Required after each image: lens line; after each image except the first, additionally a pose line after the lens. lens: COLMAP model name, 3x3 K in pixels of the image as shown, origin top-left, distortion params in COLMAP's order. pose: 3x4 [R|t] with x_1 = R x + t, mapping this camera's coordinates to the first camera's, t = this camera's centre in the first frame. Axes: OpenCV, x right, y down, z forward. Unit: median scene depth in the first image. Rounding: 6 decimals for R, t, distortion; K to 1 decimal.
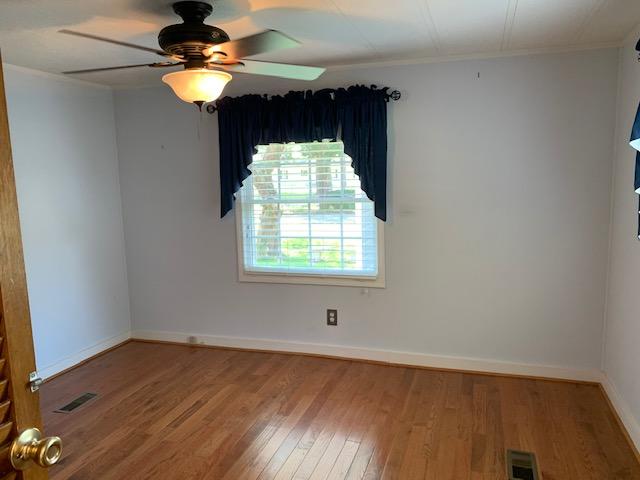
lens RADIAL K [[515.4, 0, 319.6], [0, 515.4, 230.3], [0, 0, 1]] dist [0.063319, -0.005337]
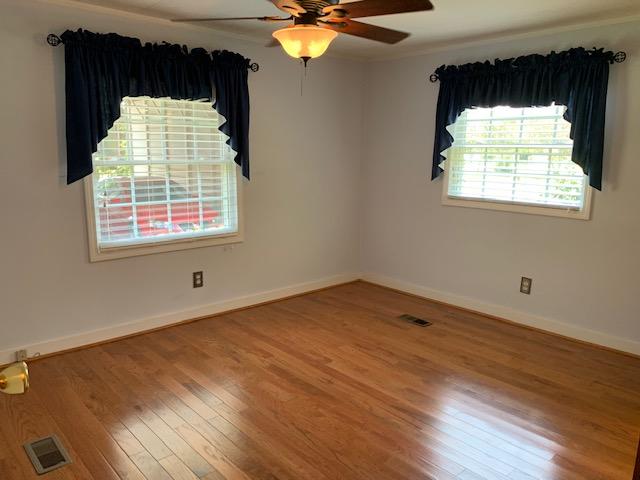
lens RADIAL K [[492.8, 0, 322.8], [0, 492.8, 241.7], [0, 0, 1]] dist [0.000144, -0.001710]
pose [[0.499175, -0.128810, 0.856874, -0.707530], [0.087461, 0.991329, 0.098071, 0.023461], [-0.862076, 0.025989, 0.506112, 0.316188]]
